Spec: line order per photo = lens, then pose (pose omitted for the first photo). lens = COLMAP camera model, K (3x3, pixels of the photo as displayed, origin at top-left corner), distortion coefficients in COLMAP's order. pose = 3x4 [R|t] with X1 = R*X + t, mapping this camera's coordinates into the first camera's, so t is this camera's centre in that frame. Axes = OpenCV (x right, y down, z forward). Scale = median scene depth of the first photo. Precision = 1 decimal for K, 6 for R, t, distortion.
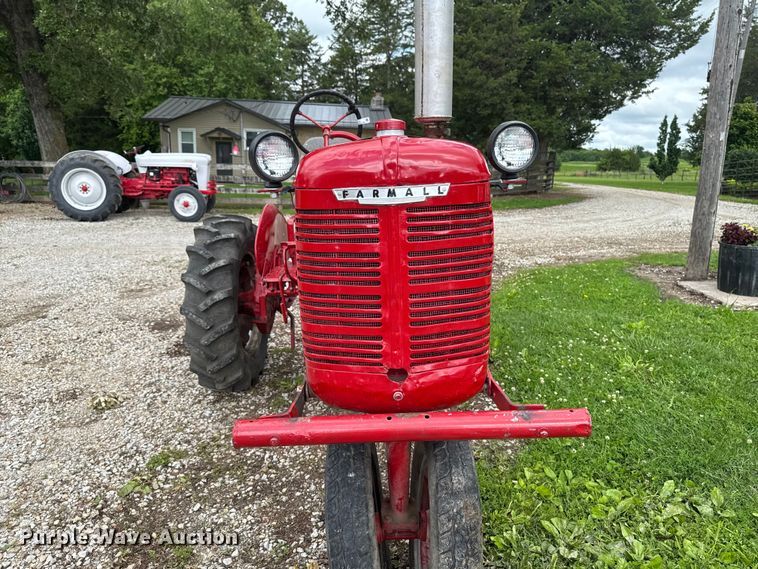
lens RADIAL K [[543.7, 0, 367.4], [0, 543.7, 285.9], [0, 0, 1]] dist [0.038373, -0.063064]
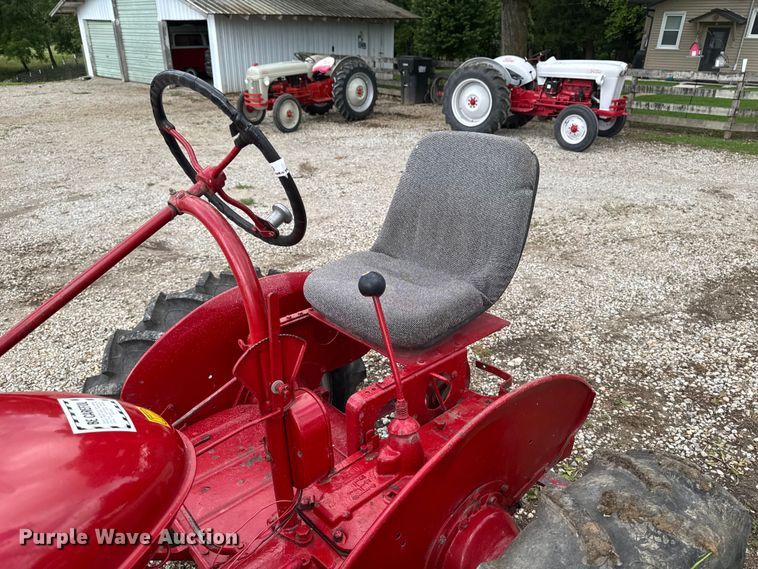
lens RADIAL K [[537.6, 0, 375.9], [0, 537.6, 283.6], [0, 0, 1]] dist [0.022925, -0.029802]
pose [[0.682356, 0.288827, -0.671542, 0.086479], [-0.154532, 0.954869, 0.253664, -0.108536], [0.714500, -0.069314, 0.696194, 0.271866]]
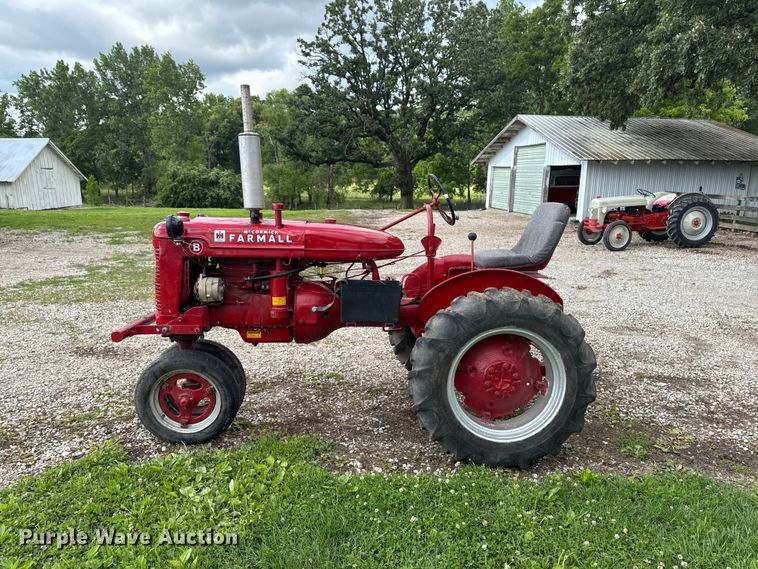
lens RADIAL K [[543.7, 0, 367.4], [0, 543.7, 285.9], [0, 0, 1]] dist [0.038373, -0.063064]
pose [[0.052783, 0.172323, -0.983625, 0.415894], [-0.227415, 0.961191, 0.156189, -0.085941], [0.972366, 0.215447, 0.089924, 0.252979]]
